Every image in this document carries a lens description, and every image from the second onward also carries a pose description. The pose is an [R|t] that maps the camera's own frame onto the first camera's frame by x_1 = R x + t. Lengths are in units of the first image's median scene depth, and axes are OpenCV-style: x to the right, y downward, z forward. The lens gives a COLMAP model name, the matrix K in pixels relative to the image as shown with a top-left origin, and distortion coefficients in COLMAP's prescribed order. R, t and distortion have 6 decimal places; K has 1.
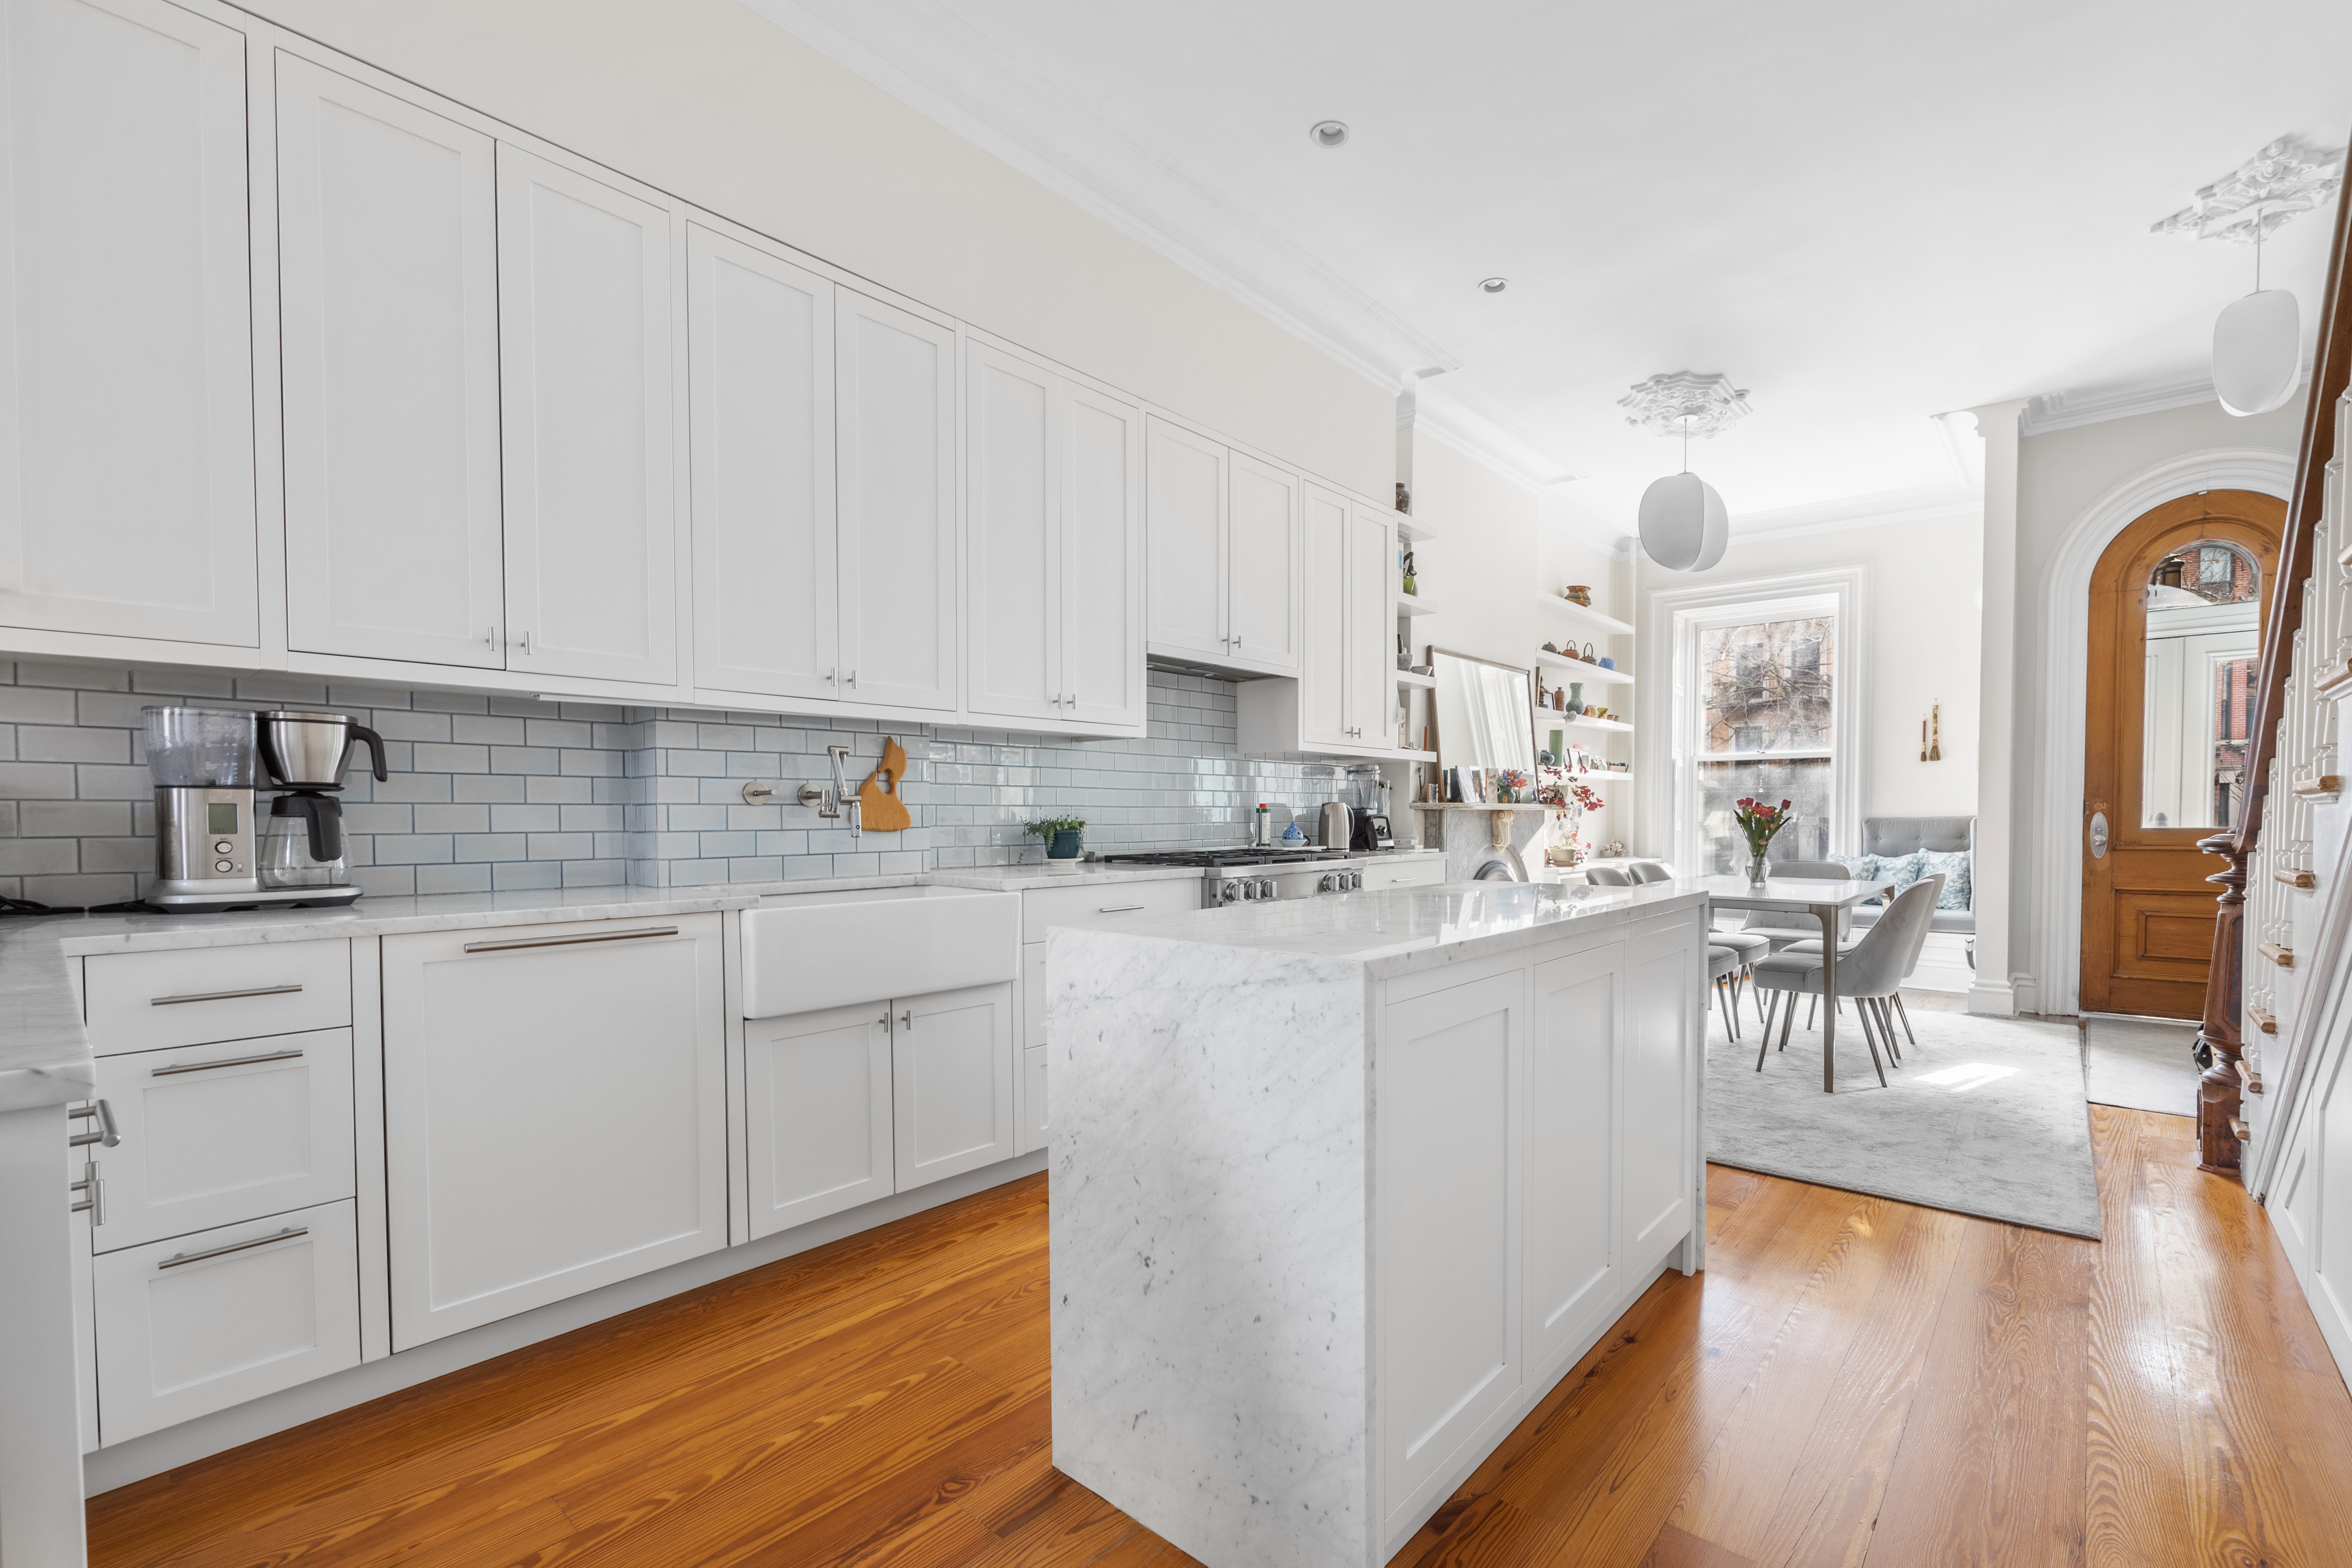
lens RADIAL K [[1008.5, 0, 1259.2], [0, 1008.5, 828.9], [0, 0, 1]] dist [-0.000472, -0.000023]
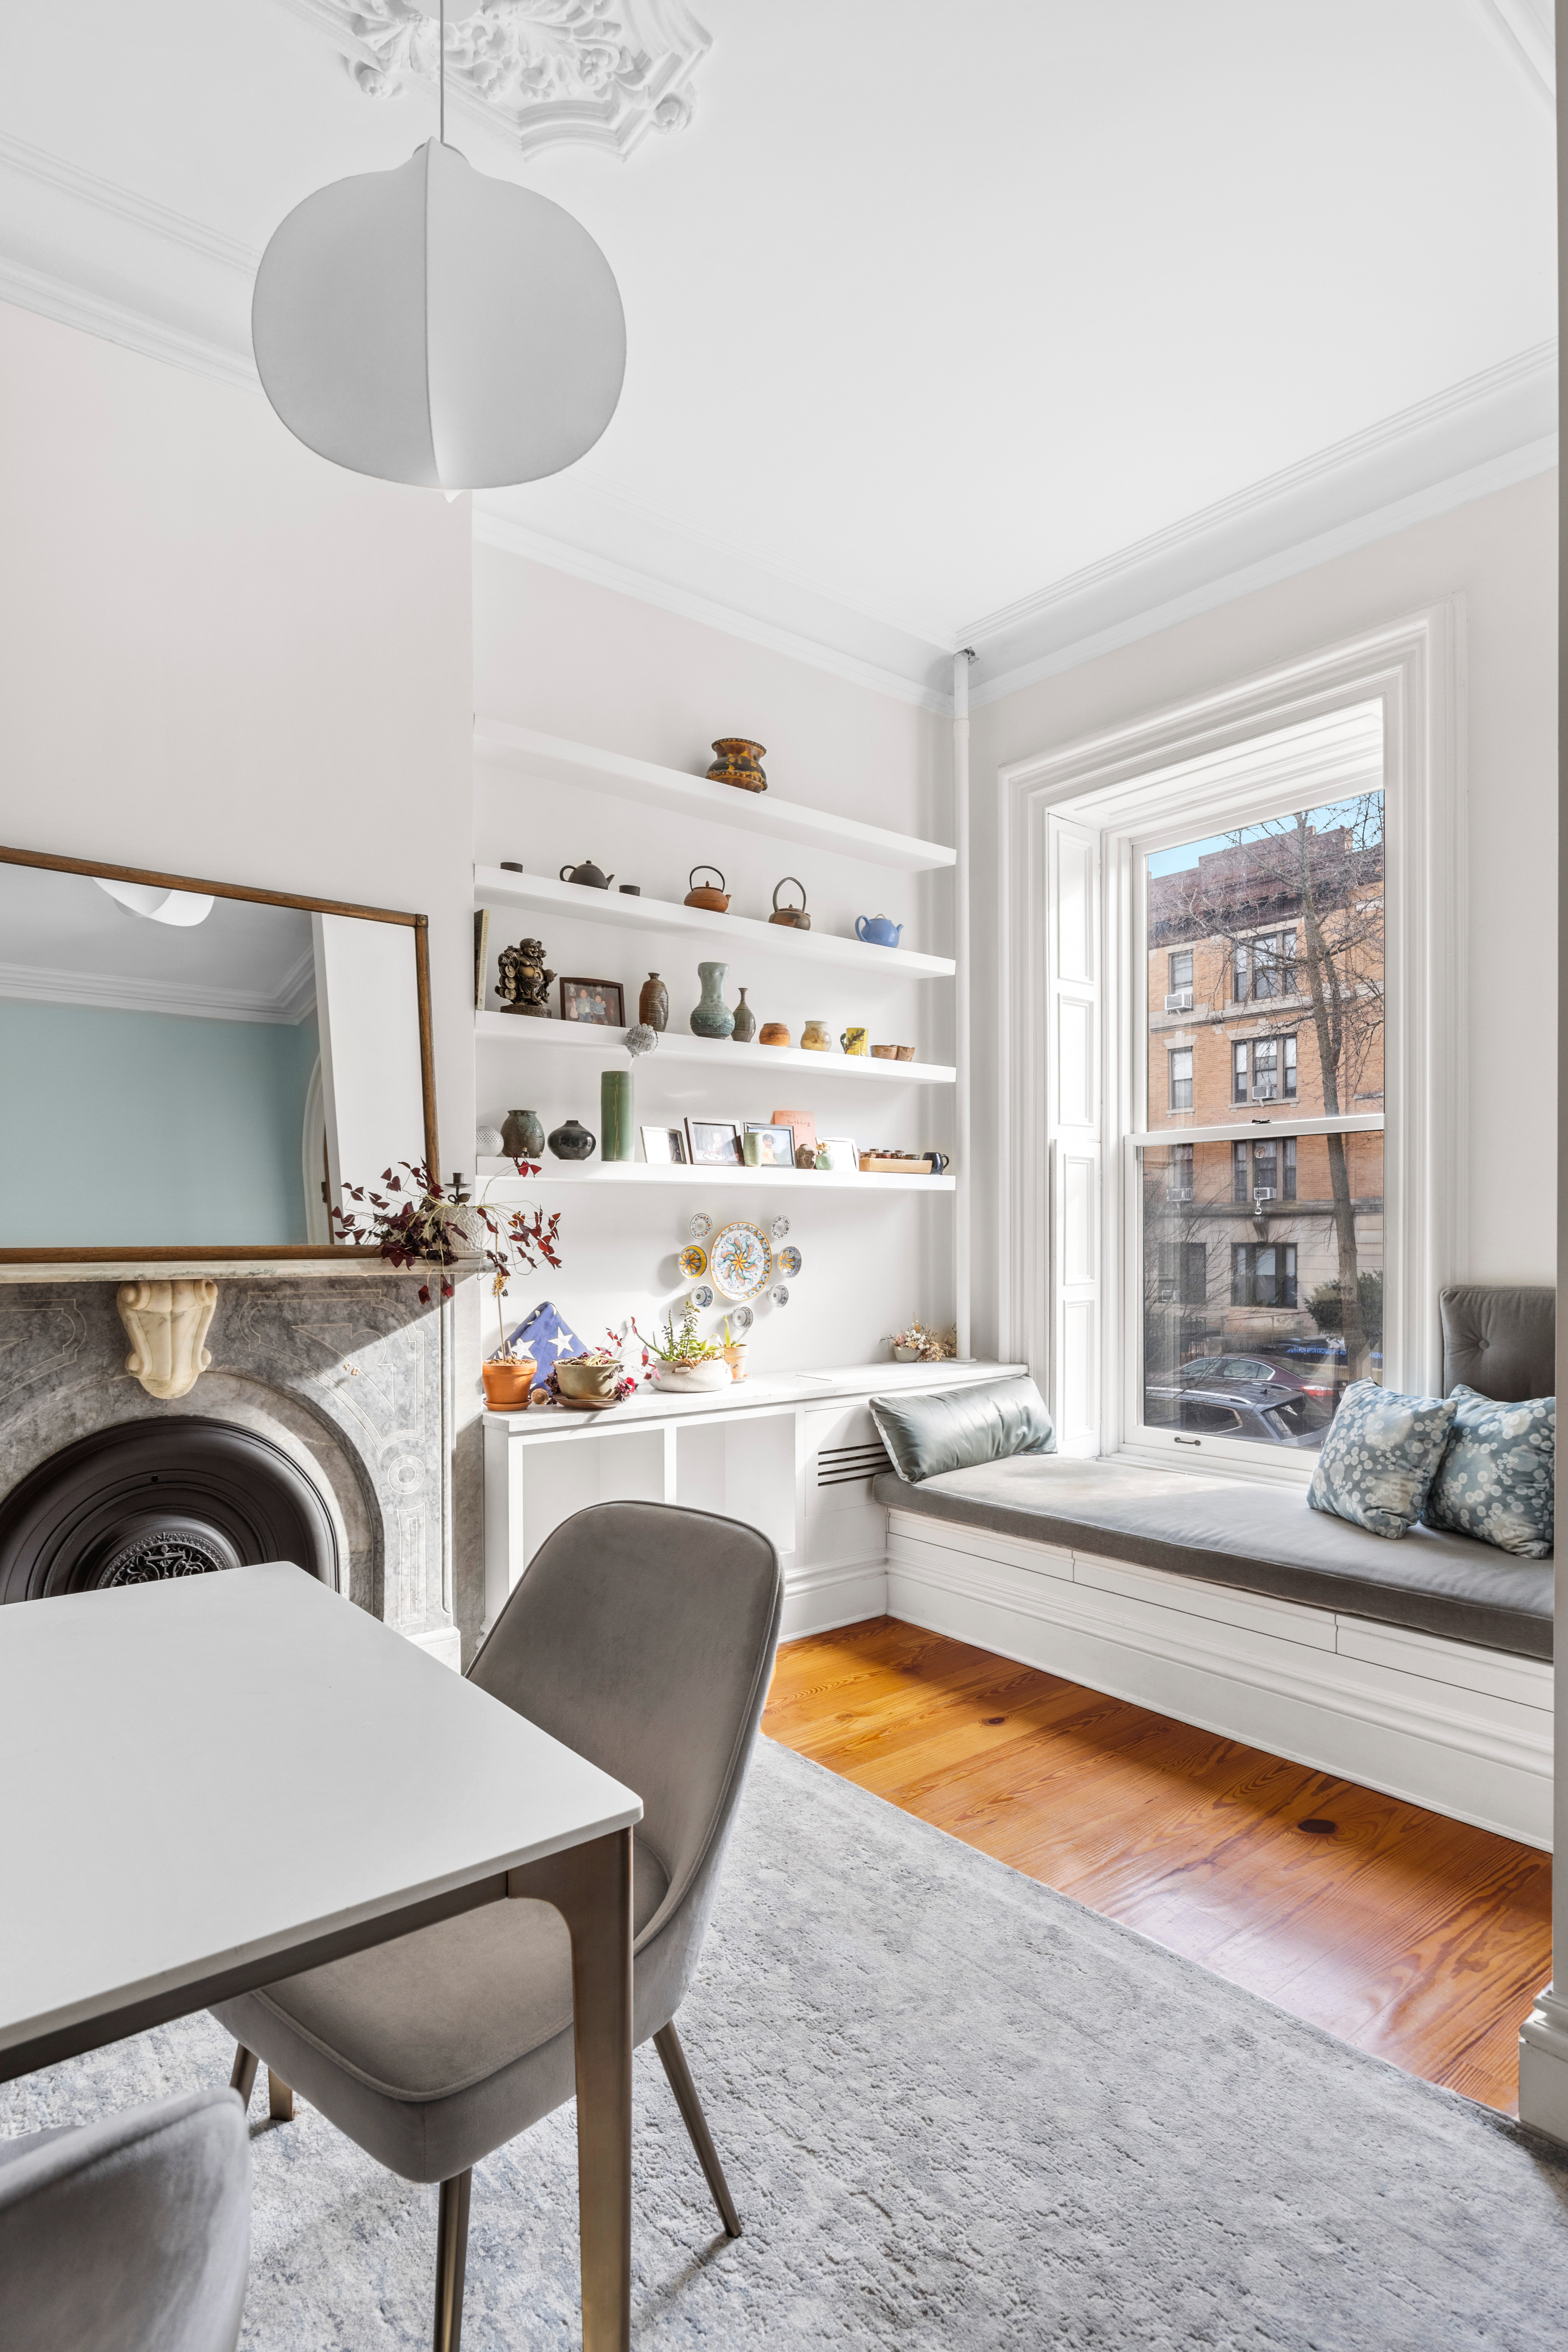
lens RADIAL K [[1220.1, 0, 774.8], [0, 1220.1, 1238.8], [0, 0, 1]] dist [0.001997, -0.000006]
pose [[0.980046, -0.001385, -0.198766, 0.437159], [-0.001223, 0.999915, -0.012996, -0.022102], [0.198768, 0.012980, 0.979961, 0.498848]]
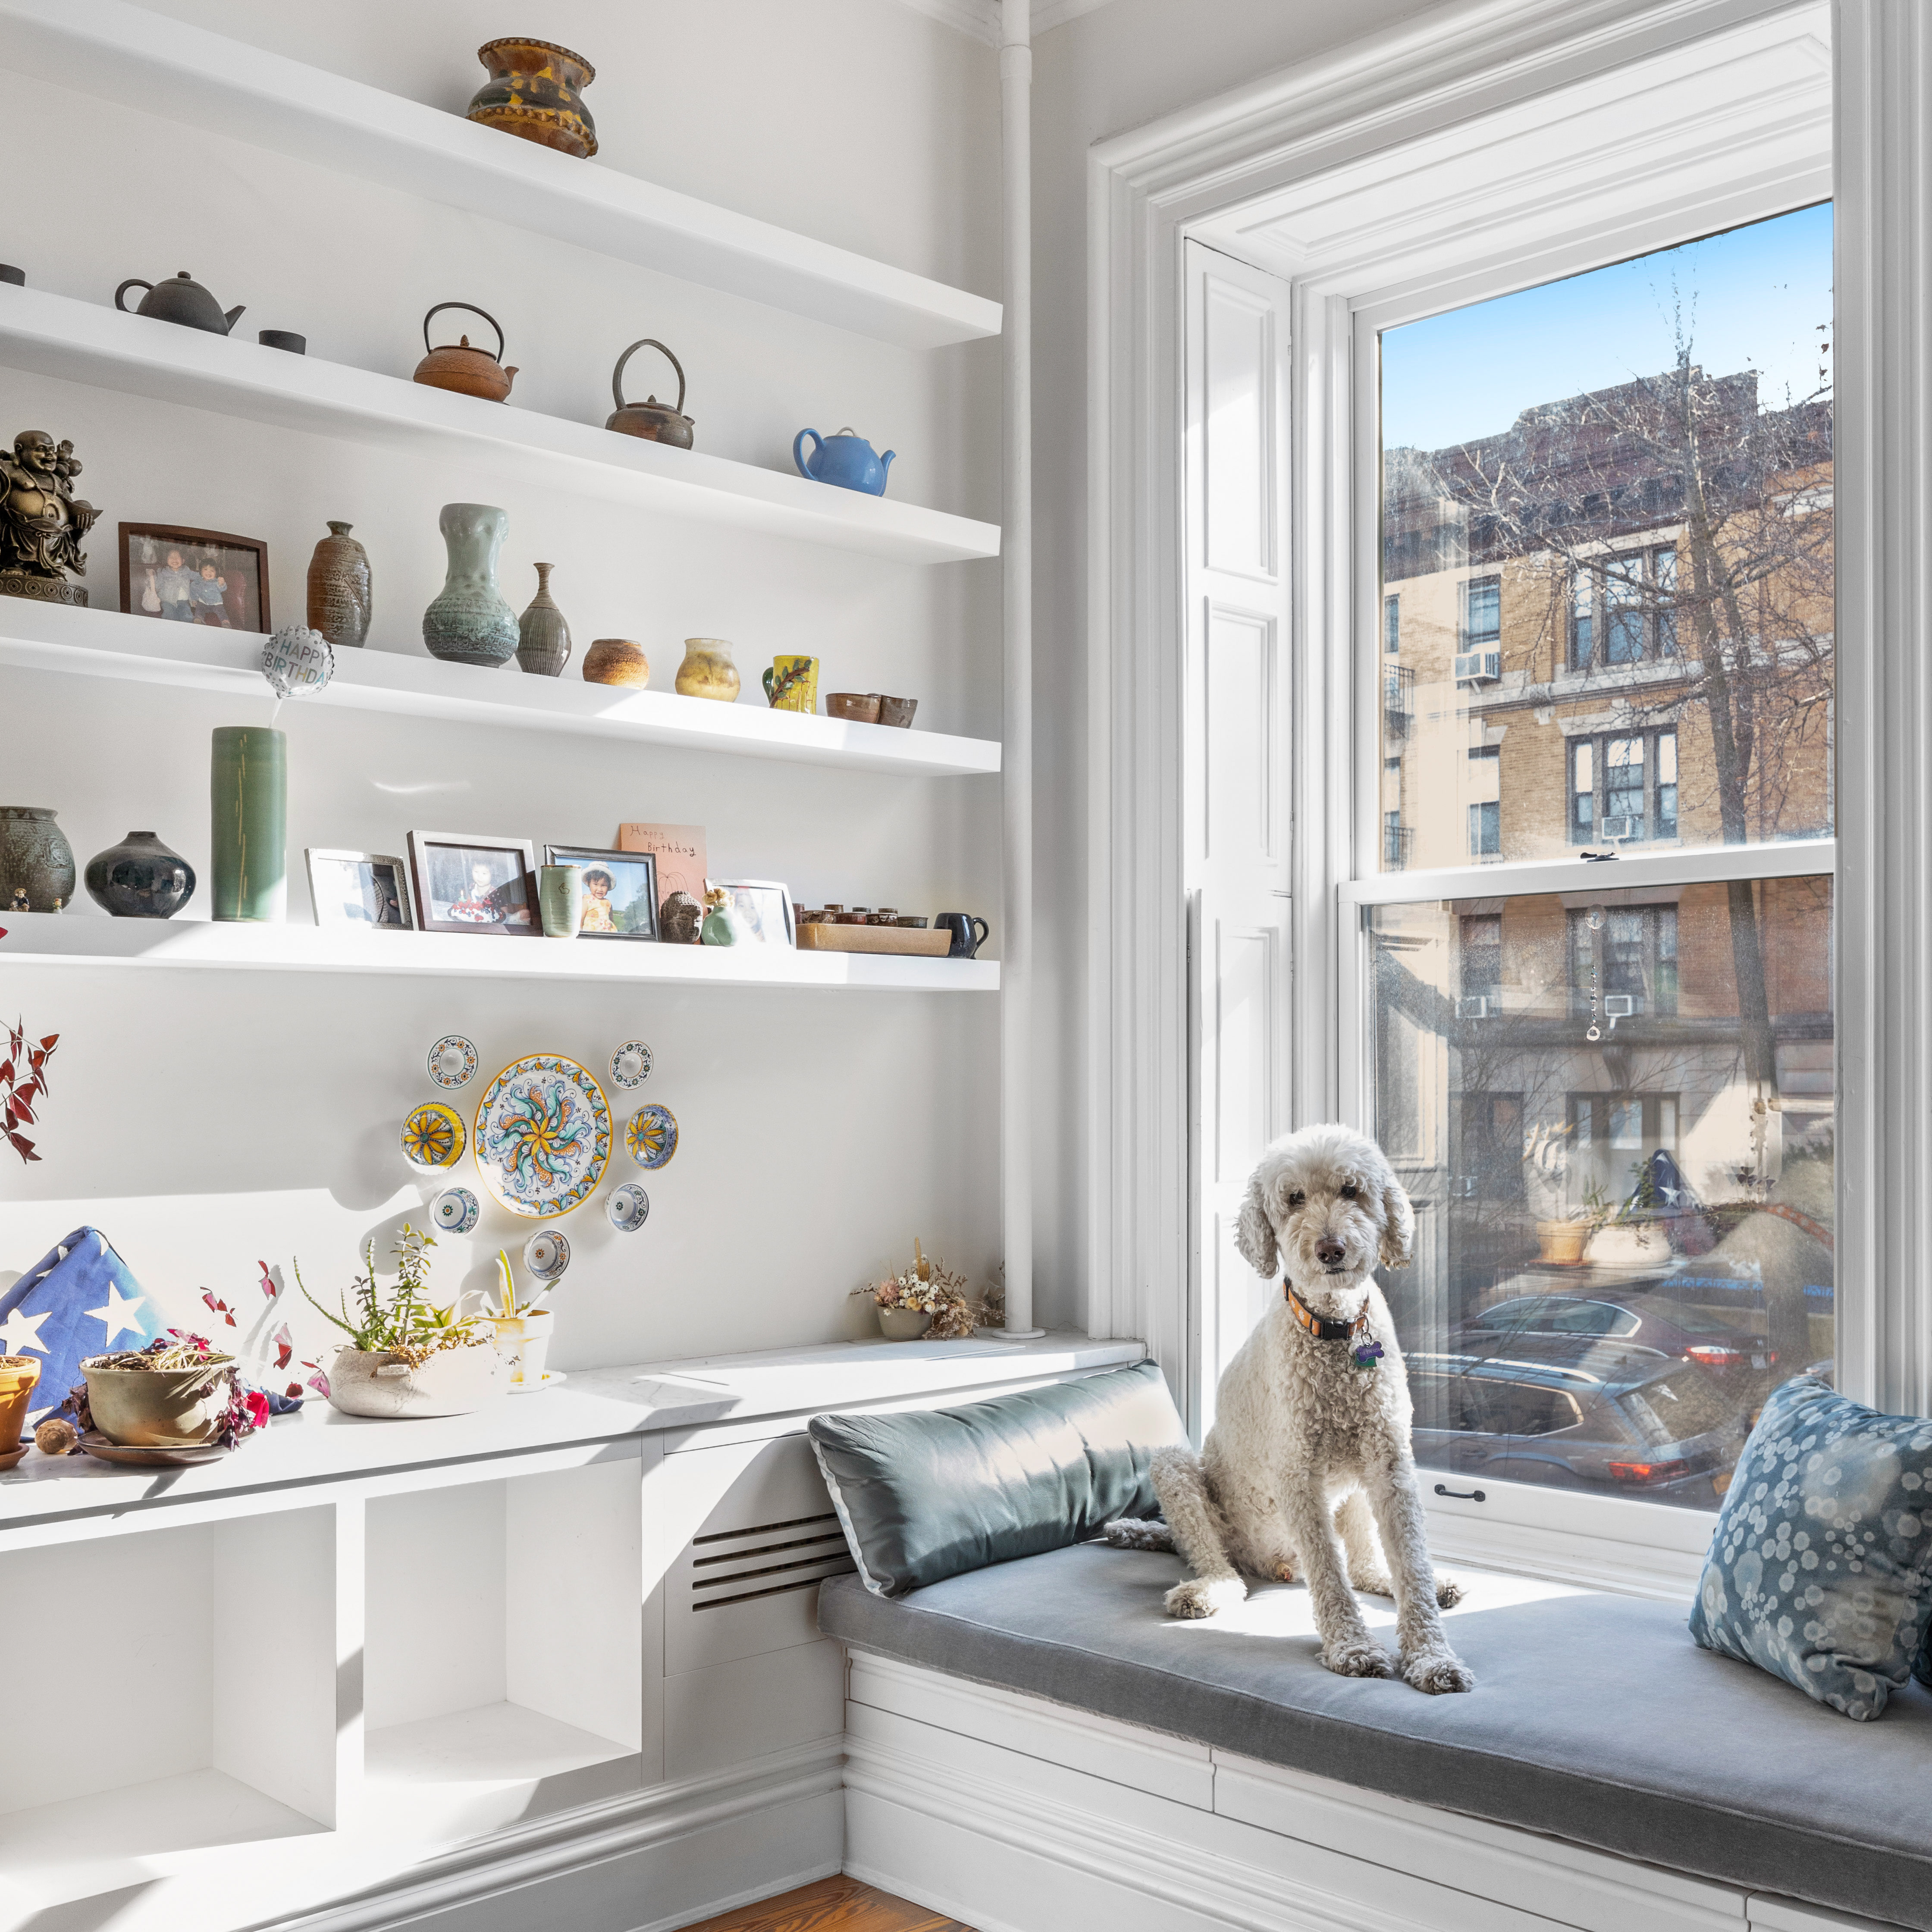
lens RADIAL K [[2179.5, 0, 969.4], [0, 2179.5, 1053.2], [0, 0, 1]] dist [0.004344, -0.001934]
pose [[0.993901, -0.001485, -0.110267, 0.455557], [-0.001484, 0.999639, -0.026843, -0.024365], [0.110267, 0.026842, 0.993539, 0.576786]]
